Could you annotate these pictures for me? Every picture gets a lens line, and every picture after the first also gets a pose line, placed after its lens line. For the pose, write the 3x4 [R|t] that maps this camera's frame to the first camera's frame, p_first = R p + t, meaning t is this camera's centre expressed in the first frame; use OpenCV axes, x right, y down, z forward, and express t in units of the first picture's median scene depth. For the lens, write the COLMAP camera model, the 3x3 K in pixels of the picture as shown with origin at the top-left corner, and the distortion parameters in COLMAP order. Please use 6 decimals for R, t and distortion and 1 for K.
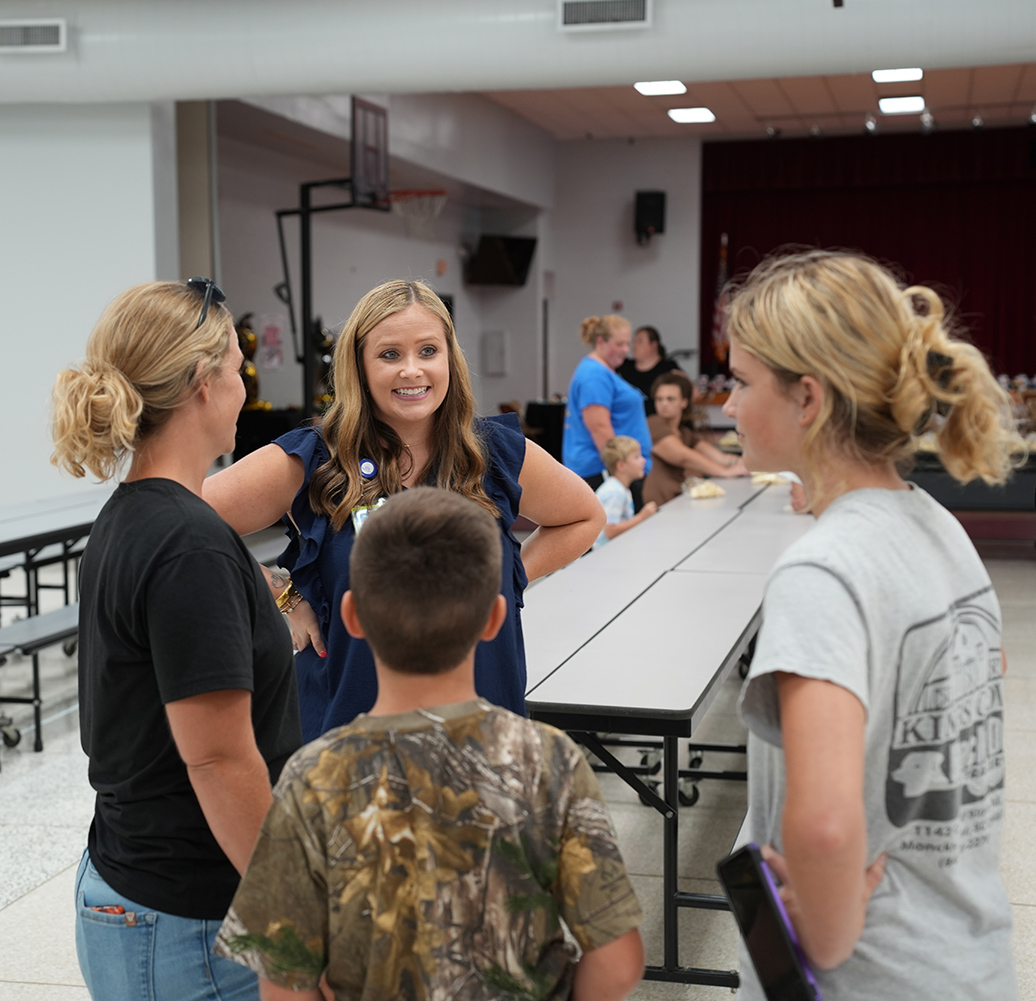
lens RADIAL K [[1679.7, 0, 518.6], [0, 1679.7, 501.0], [0, 0, 1]] dist [-0.023573, 0.000000]
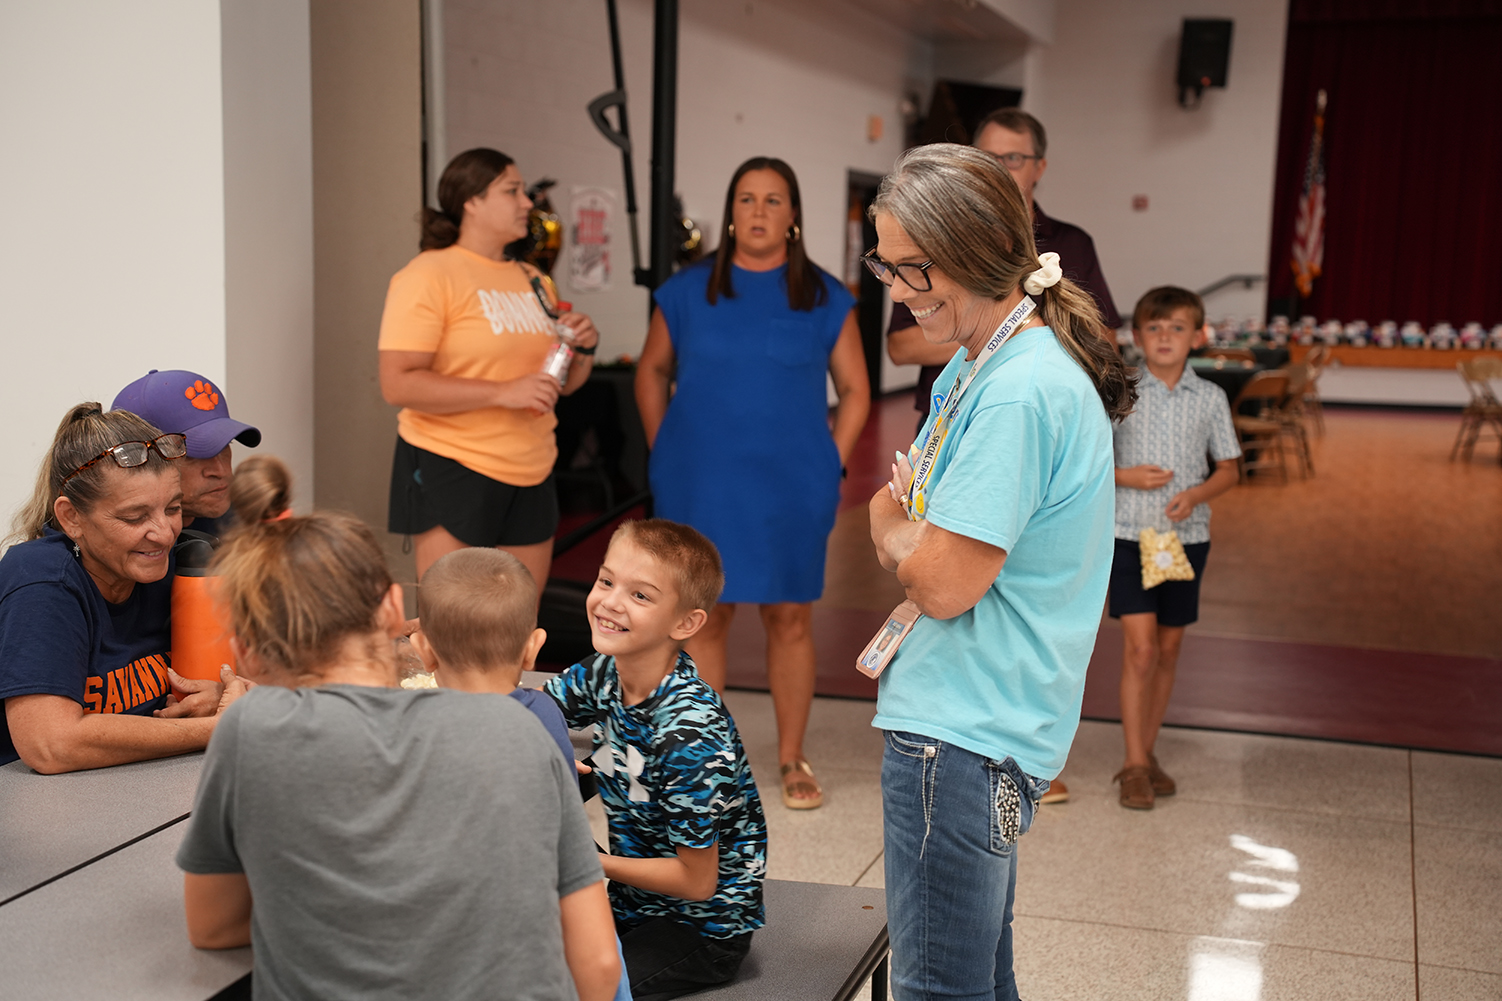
lens RADIAL K [[2406.3, 0, 750.5], [0, 2406.3, 500.8], [0, 0, 1]] dist [0.169368, 0.000000]
pose [[0.995923, 0.040747, -0.080478, -0.023949], [-0.040114, 0.999150, 0.009468, -0.015585], [0.080796, -0.006201, 0.996711, 0.183151]]
